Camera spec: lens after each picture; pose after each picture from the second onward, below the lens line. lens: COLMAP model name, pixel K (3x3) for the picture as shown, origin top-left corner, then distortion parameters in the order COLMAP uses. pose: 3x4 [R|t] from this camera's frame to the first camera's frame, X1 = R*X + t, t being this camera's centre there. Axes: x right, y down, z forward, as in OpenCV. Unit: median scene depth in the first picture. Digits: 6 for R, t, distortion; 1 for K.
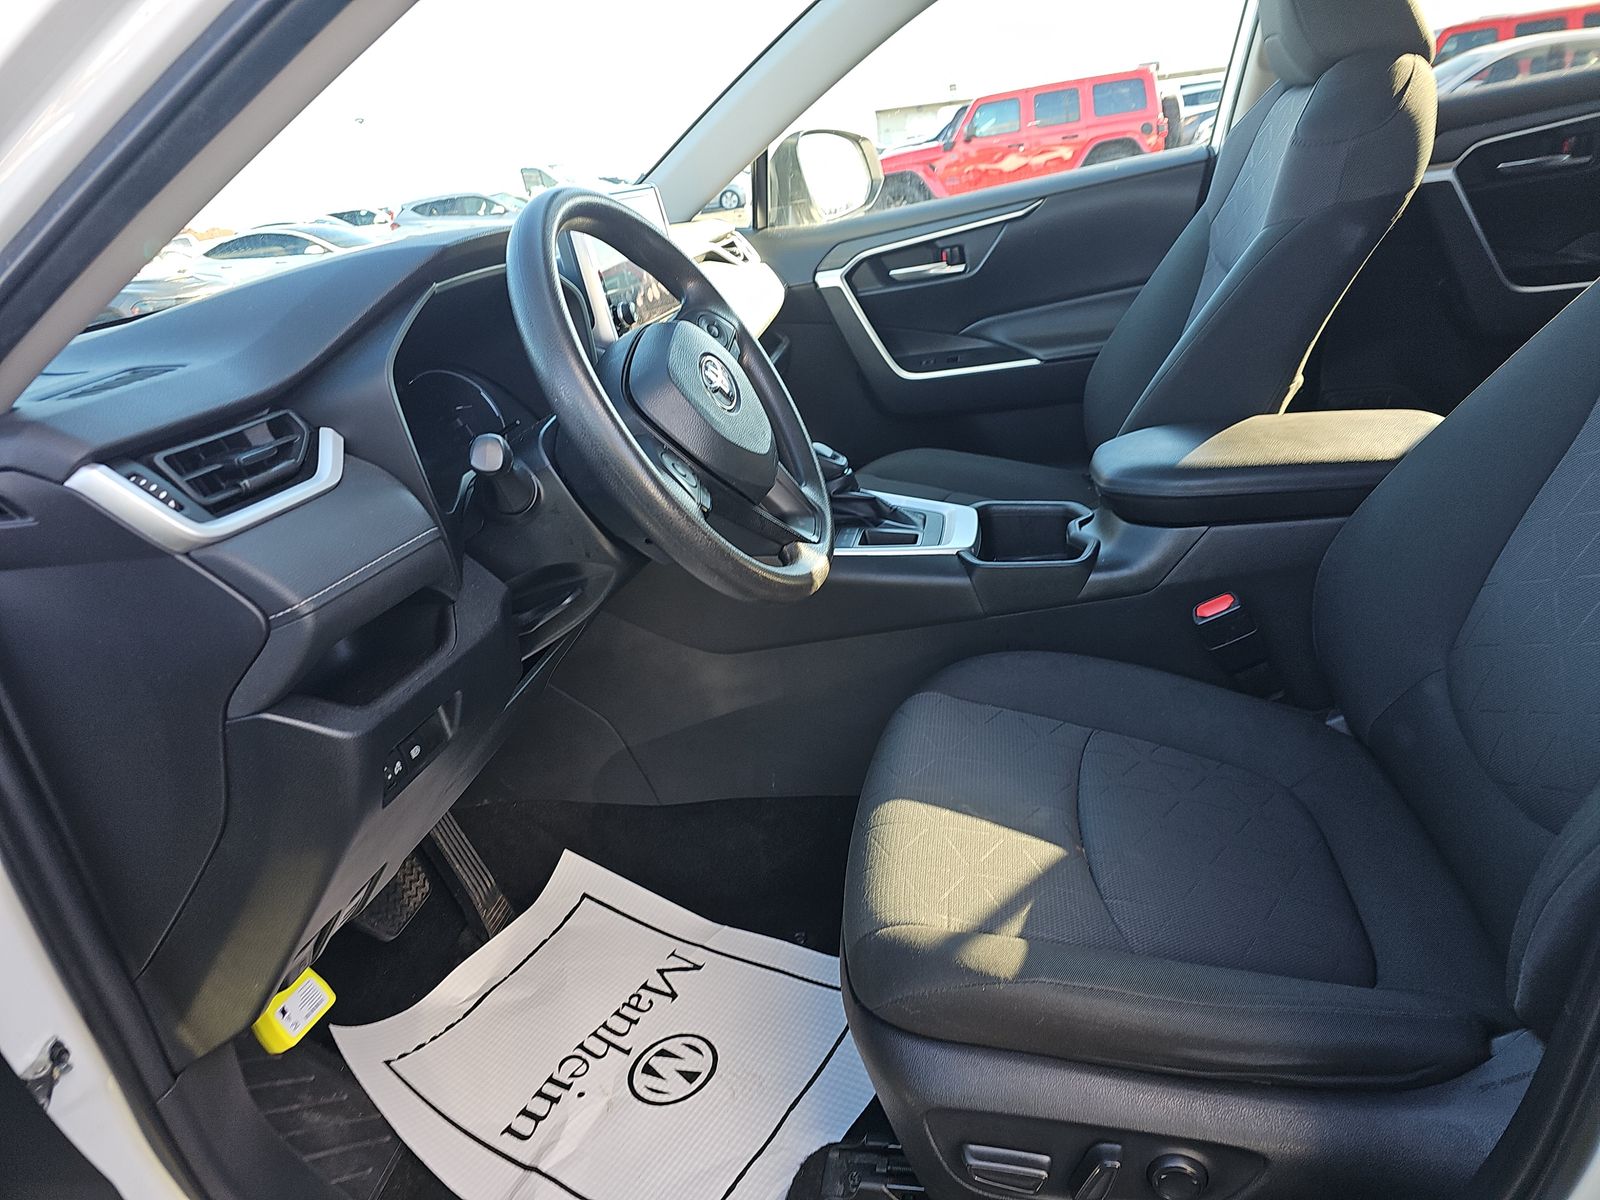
lens RADIAL K [[1065.5, 0, 803.4], [0, 1065.5, 597.3], [0, 0, 1]] dist [0.045642, -0.042761]
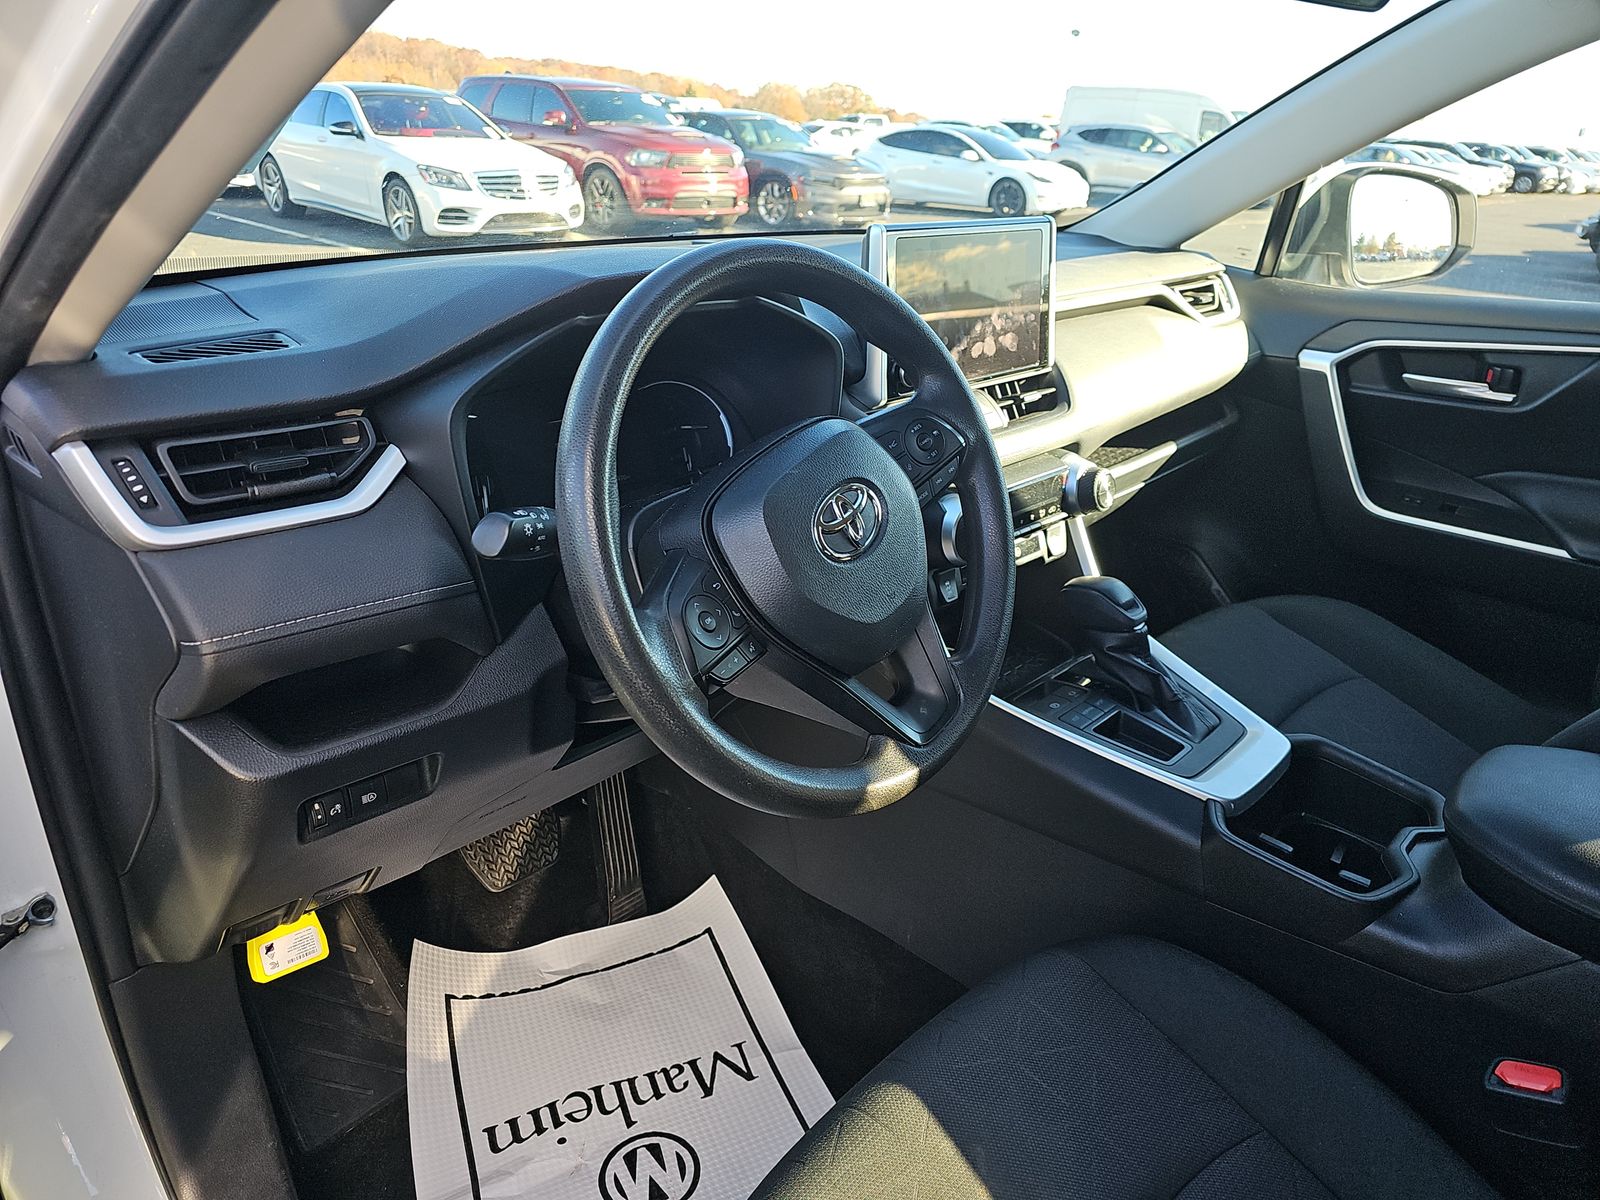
lens RADIAL K [[1065.5, 0, 792.5], [0, 1065.5, 598.2], [0, 0, 1]] dist [0.045642, -0.042761]
pose [[0.821497, 0.375232, -0.429352, 0.167637], [-0.350202, 0.926238, 0.139431, -0.166504], [0.450002, 0.035818, 0.892309, 0.192043]]
